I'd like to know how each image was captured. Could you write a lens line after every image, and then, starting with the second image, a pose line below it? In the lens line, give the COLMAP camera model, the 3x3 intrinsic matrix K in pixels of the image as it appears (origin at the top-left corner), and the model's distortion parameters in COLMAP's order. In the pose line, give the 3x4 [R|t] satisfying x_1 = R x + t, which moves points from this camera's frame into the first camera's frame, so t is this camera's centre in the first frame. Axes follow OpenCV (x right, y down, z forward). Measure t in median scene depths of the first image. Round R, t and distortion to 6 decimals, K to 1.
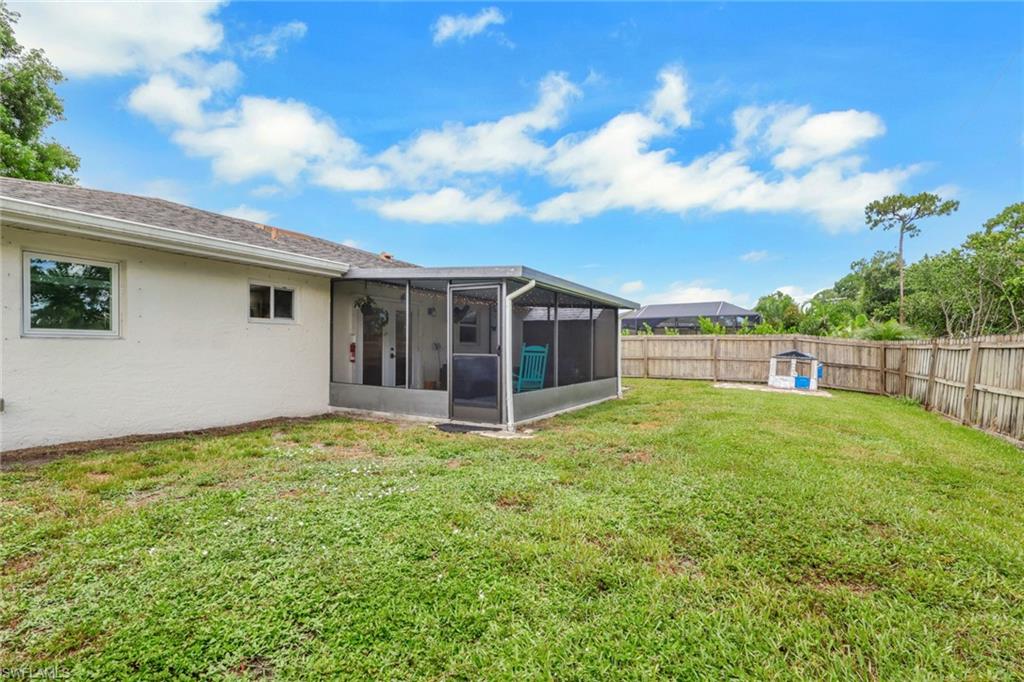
lens RADIAL K [[489.8, 0, 518.9], [0, 489.8, 353.1], [0, 0, 1]] dist [-0.002831, -0.000213]
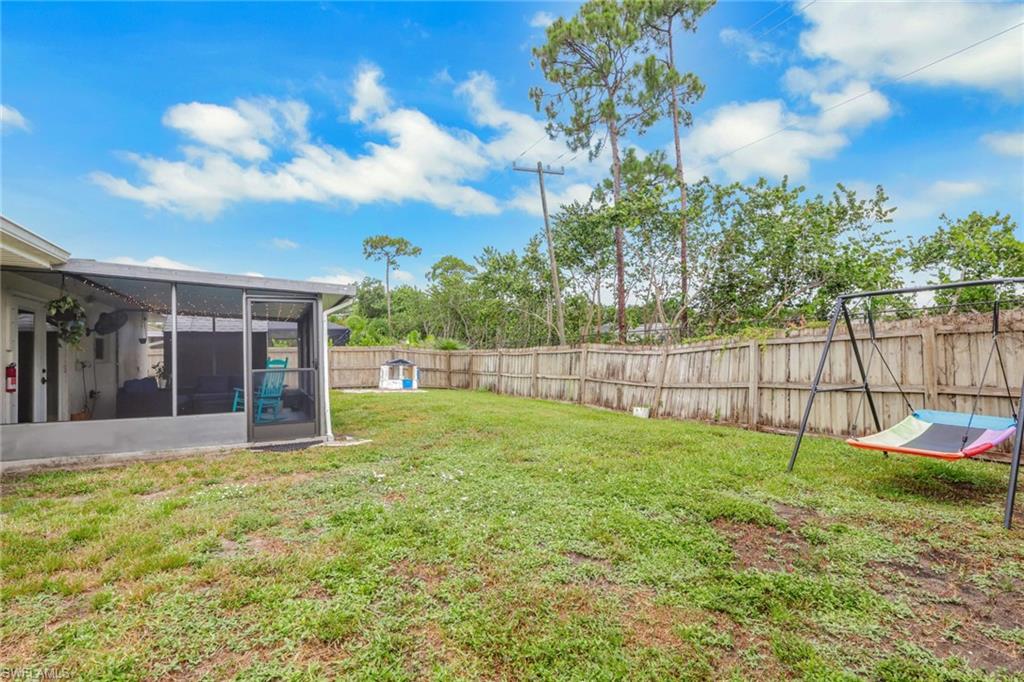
lens RADIAL K [[489.8, 0, 518.9], [0, 489.8, 353.1], [0, 0, 1]] dist [-0.002831, -0.000213]
pose [[0.557279, -0.016963, 0.830152, -0.304620], [0.035028, 0.999382, -0.003093, -0.005235], [-0.829586, 0.030802, 0.557529, 0.038033]]
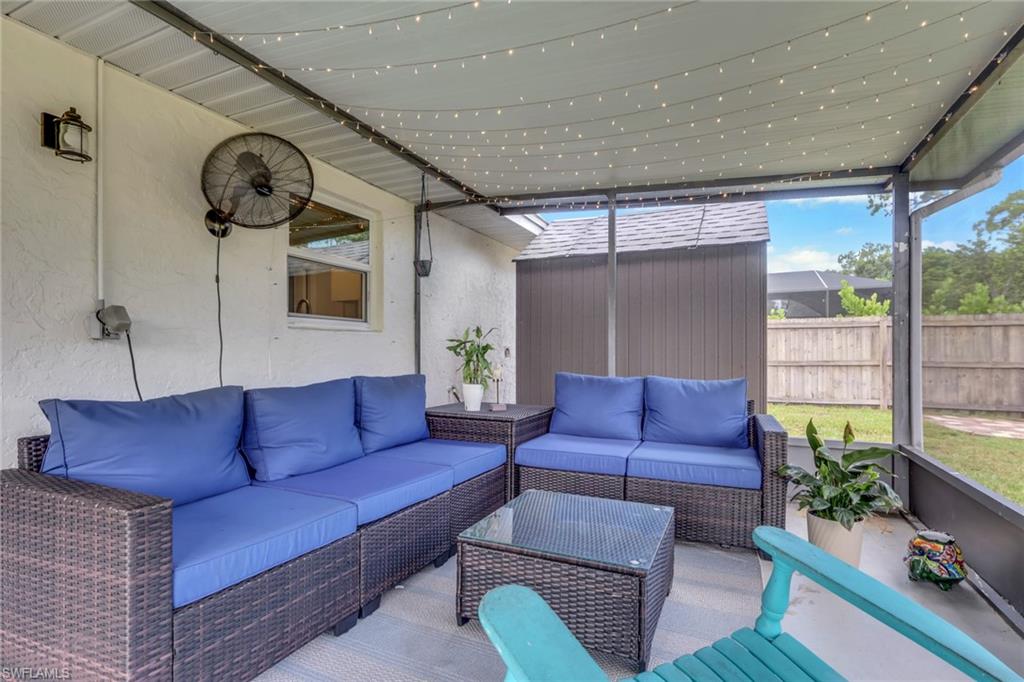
lens RADIAL K [[489.8, 0, 518.9], [0, 489.8, 353.1], [0, 0, 1]] dist [-0.002831, -0.000213]
pose [[0.996108, -0.007925, 0.087787, -0.018462], [0.008547, 0.999941, -0.006713, 0.000442], [-0.087729, 0.007437, 0.996117, 0.590141]]
